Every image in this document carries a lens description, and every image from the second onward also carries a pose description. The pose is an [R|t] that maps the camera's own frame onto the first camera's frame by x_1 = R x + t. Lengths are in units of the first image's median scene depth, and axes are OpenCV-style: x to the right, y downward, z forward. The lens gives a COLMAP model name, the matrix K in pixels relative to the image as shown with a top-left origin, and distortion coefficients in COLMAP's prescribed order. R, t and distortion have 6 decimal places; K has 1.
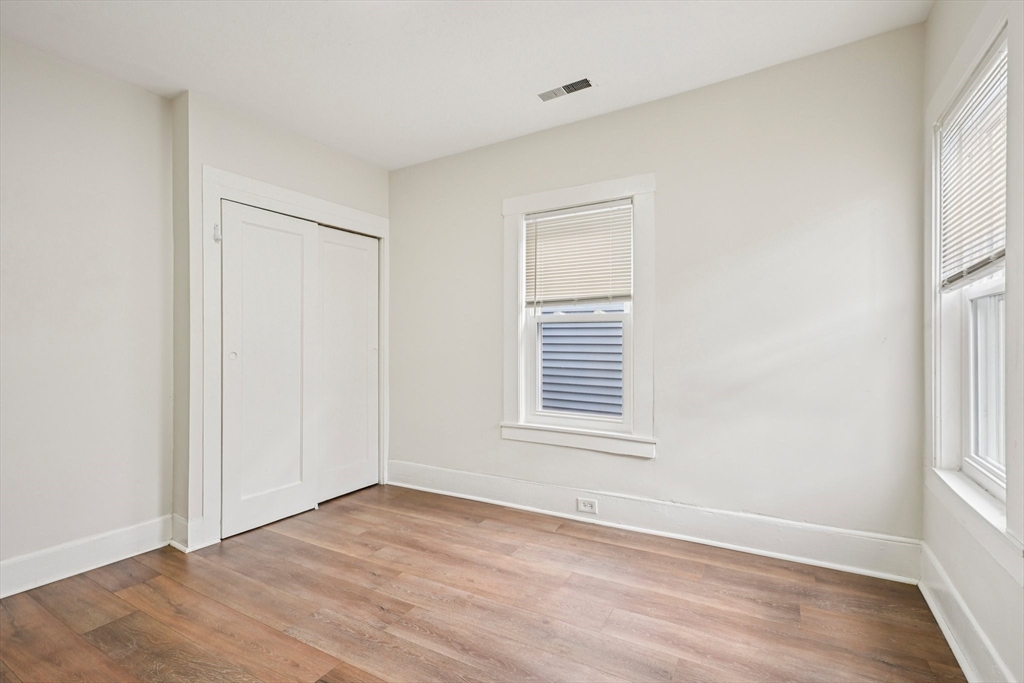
lens RADIAL K [[458.9, 0, 513.9], [0, 458.9, 343.7], [0, 0, 1]] dist [0.001476, -0.001157]
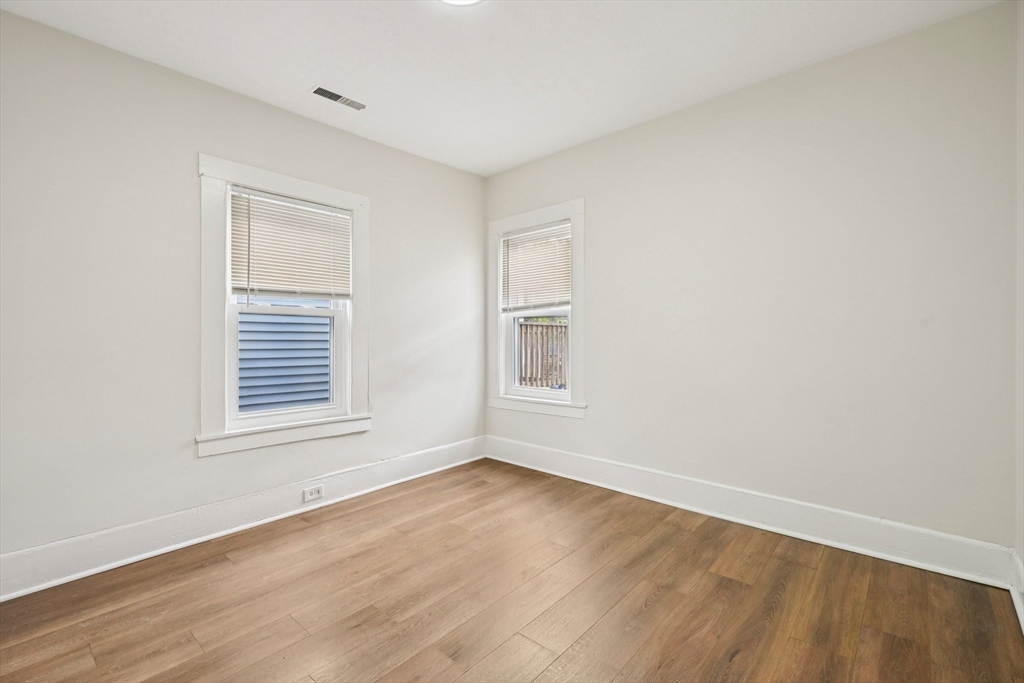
lens RADIAL K [[458.9, 0, 514.6], [0, 458.9, 340.6], [0, 0, 1]] dist [0.001476, -0.001157]
pose [[0.196585, -0.005618, 0.980471, -0.819652], [0.003596, 0.999981, 0.005009, 0.005696], [-0.980480, 0.002541, 0.196601, 0.377214]]
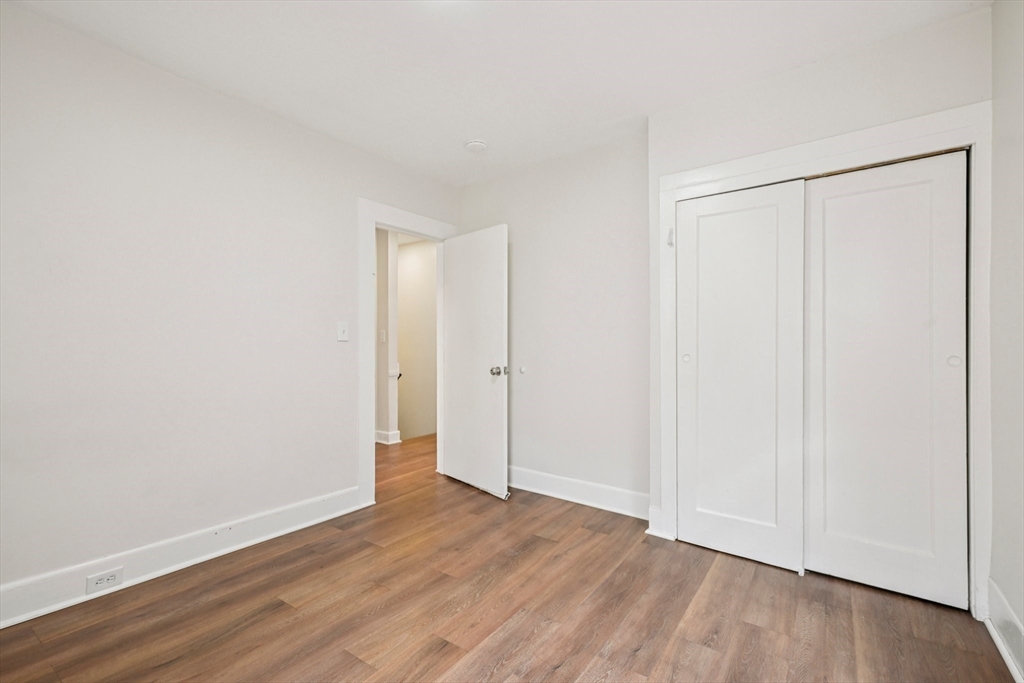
lens RADIAL K [[458.9, 0, 506.9], [0, 458.9, 339.5], [0, 0, 1]] dist [0.001476, -0.001157]
pose [[-0.107561, -0.001087, -0.994198, 0.402617], [-0.003609, 0.999993, -0.000703, -0.010094], [0.994192, 0.003512, -0.107564, 0.734027]]
